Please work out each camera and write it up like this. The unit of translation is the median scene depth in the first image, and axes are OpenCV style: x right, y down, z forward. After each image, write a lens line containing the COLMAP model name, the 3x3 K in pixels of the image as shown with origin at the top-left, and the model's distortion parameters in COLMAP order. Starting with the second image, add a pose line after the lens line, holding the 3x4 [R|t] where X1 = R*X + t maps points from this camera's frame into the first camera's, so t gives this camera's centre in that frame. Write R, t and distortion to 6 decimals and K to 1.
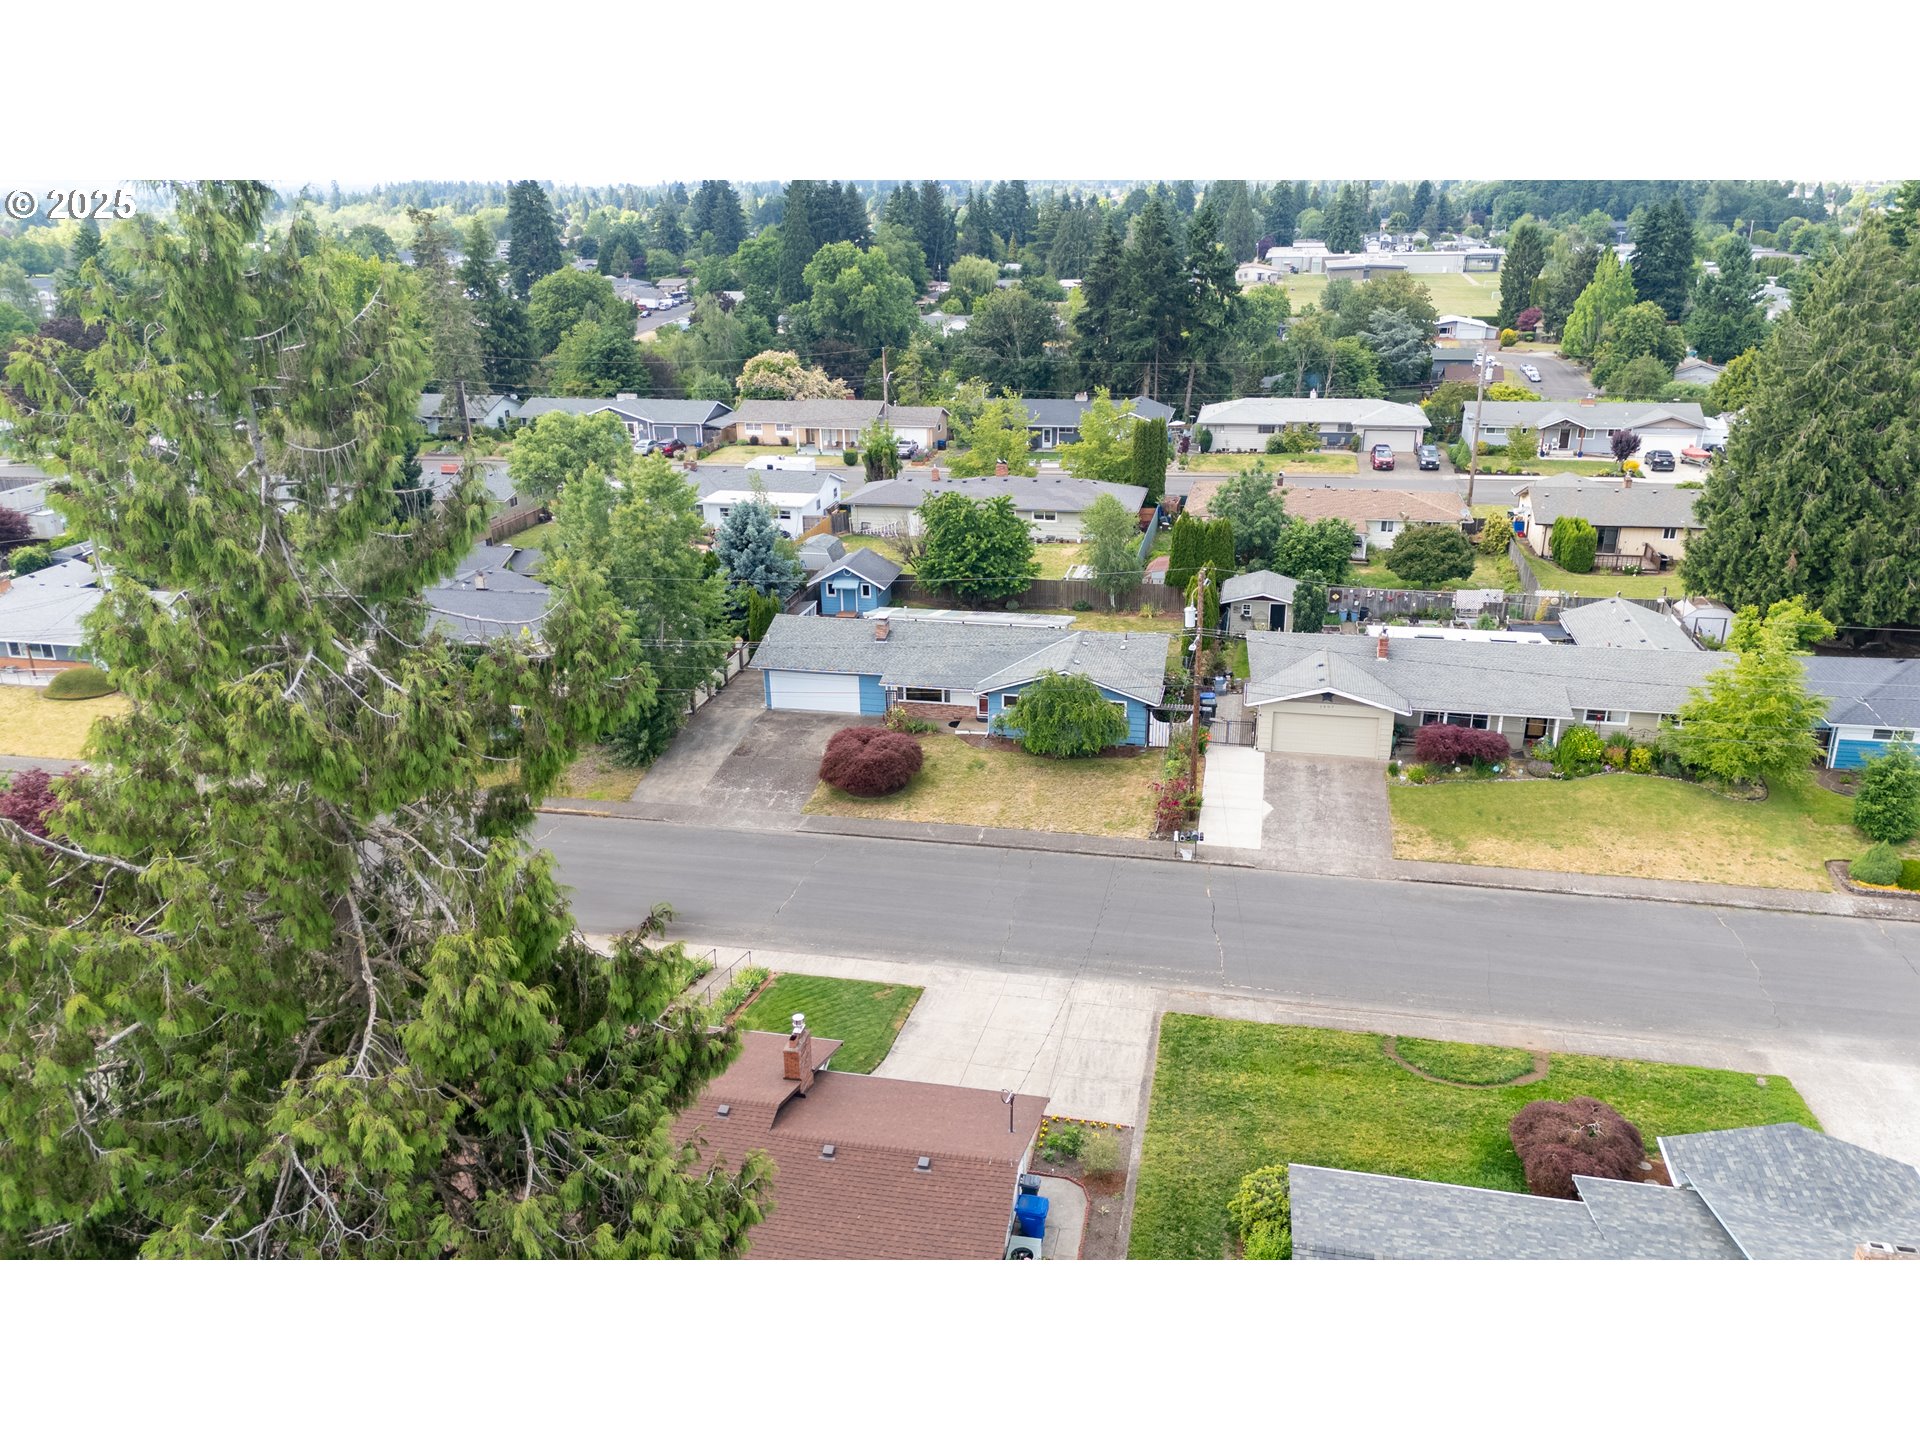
lens RADIAL K [[1400.1, 0, 960.0], [0, 1400.1, 720.0], [0, 0, 1]] dist [0.031023, -0.003897]
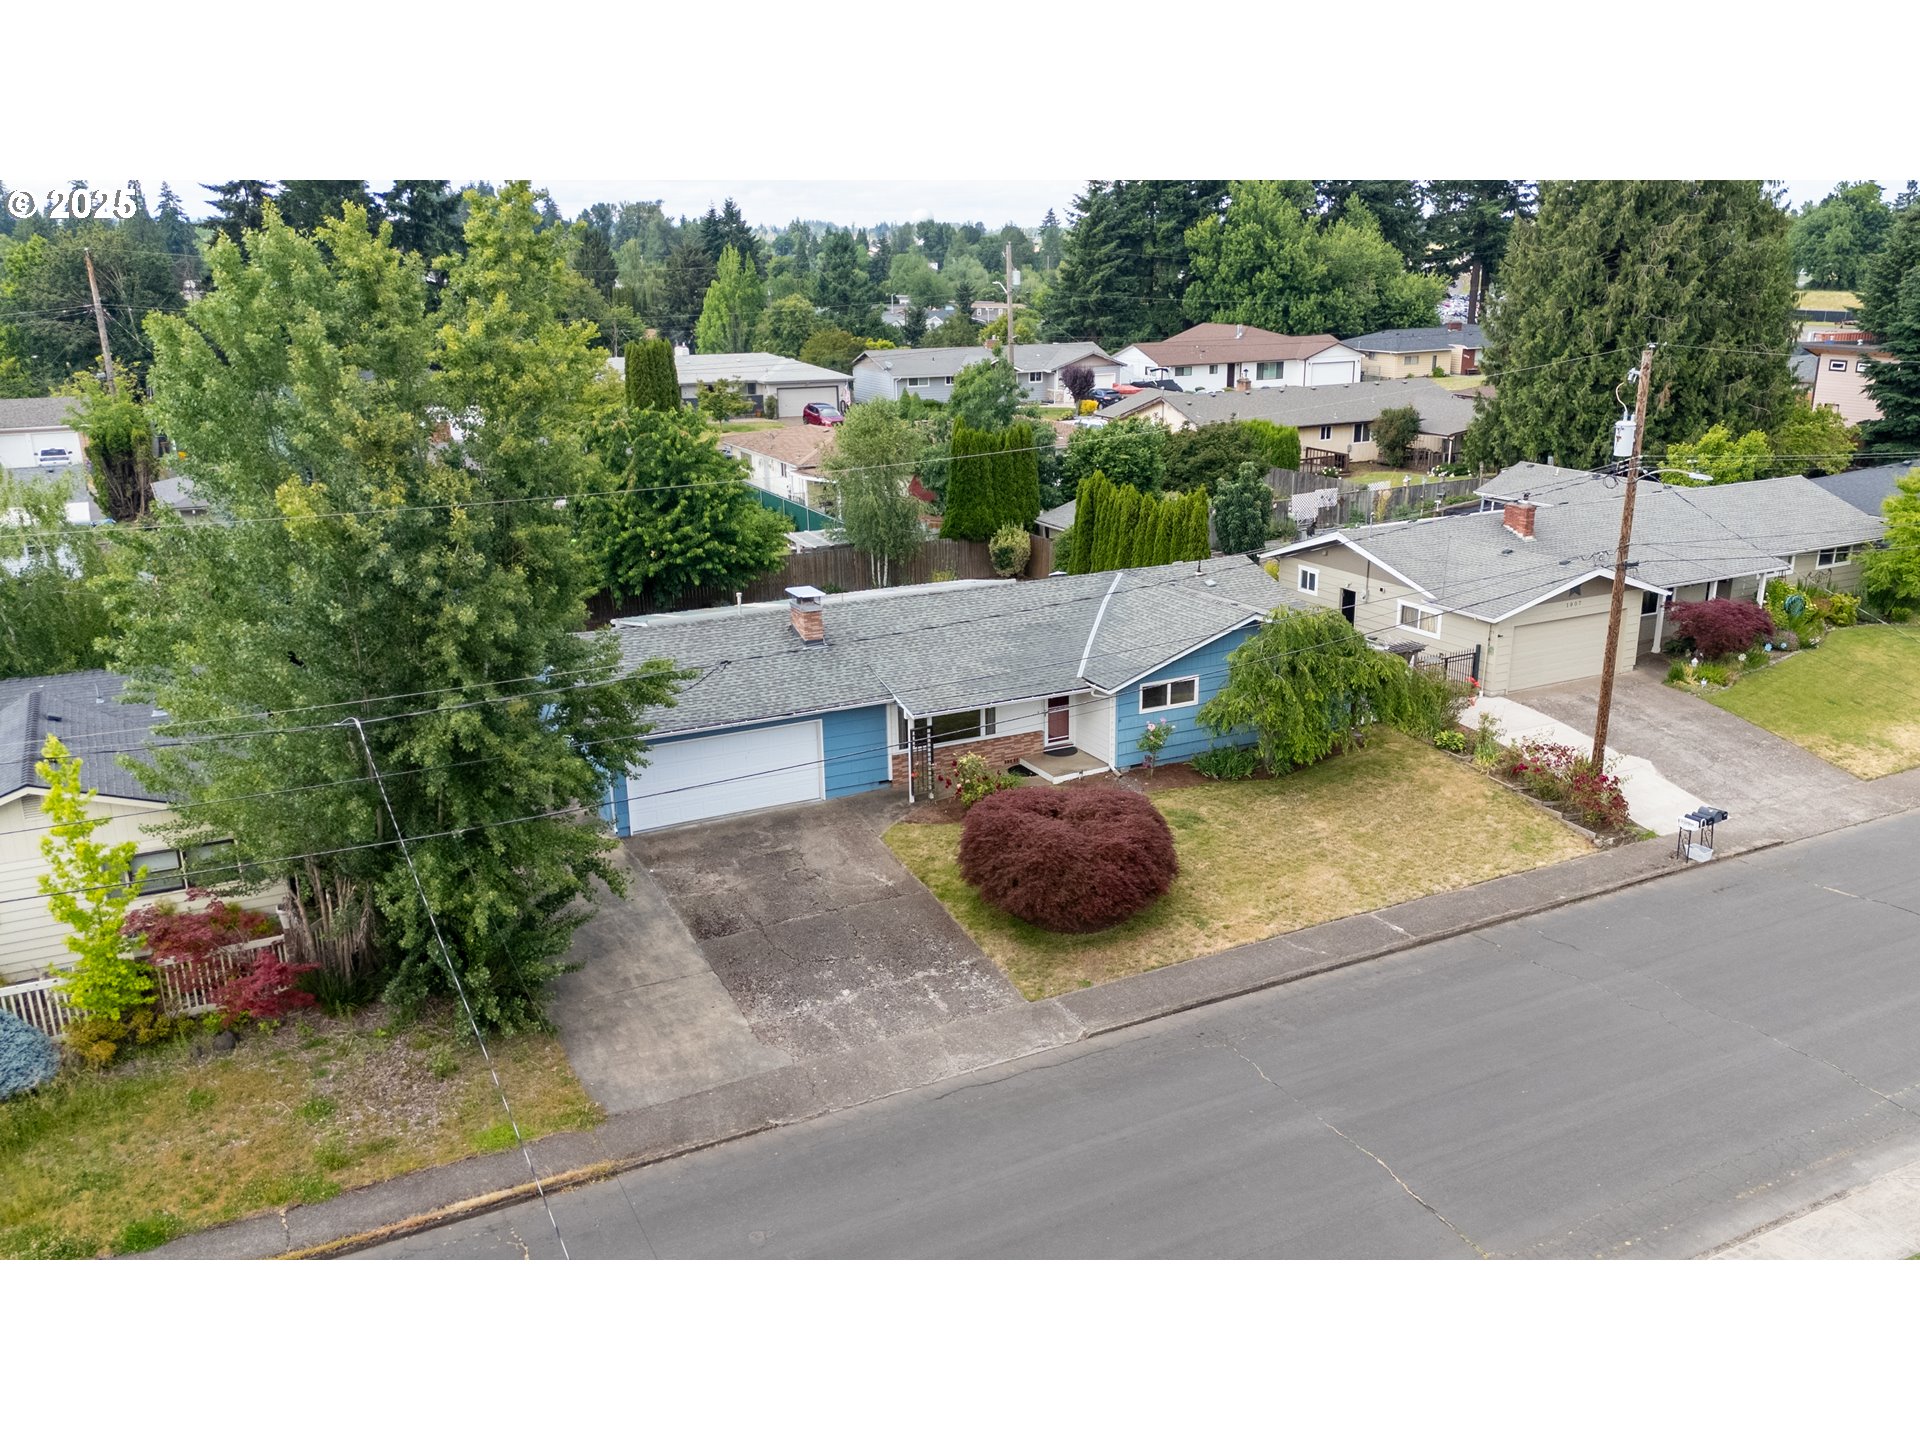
lens RADIAL K [[1583.8, 0, 1031.4], [0, 1583.8, 721.4], [0, 0, 1]] dist [0.049809, -0.001900]
pose [[0.745573, -0.180427, 0.641535, -0.383569], [0.226414, 0.973971, 0.010792, -0.021035], [-0.626784, 0.137206, 0.767018, 0.571372]]
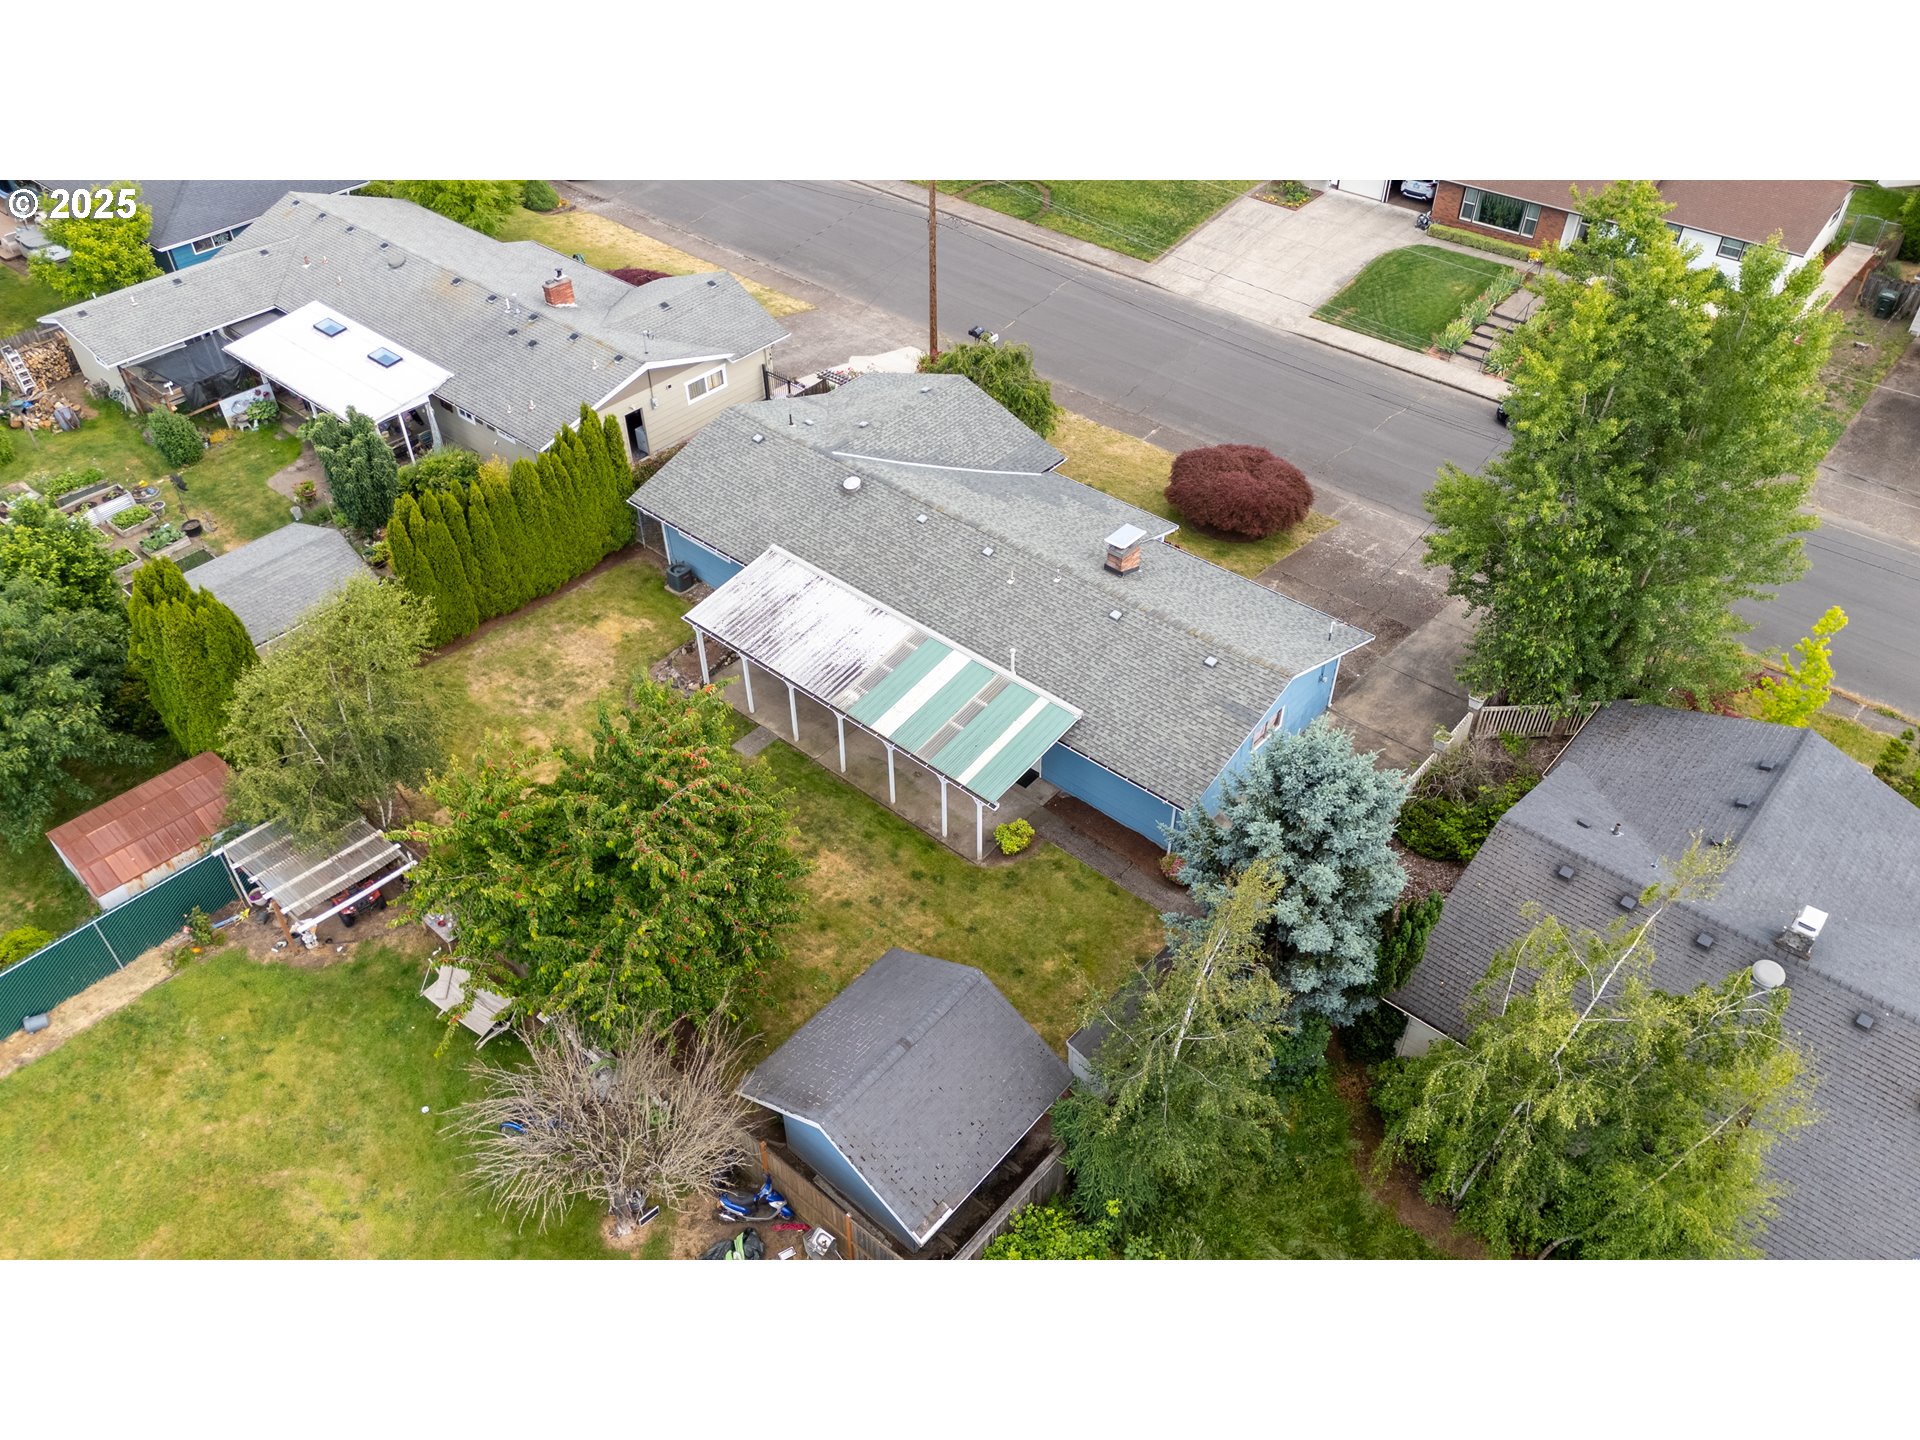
lens RADIAL K [[1400.1, 0, 960.0], [0, 1400.1, 720.0], [0, 0, 1]] dist [0.031023, -0.003897]
pose [[-0.877085, -0.299686, 0.375380, -0.236739], [0.190681, 0.500047, 0.844745, -0.535506], [-0.440866, 0.812491, -0.381440, 1.376946]]
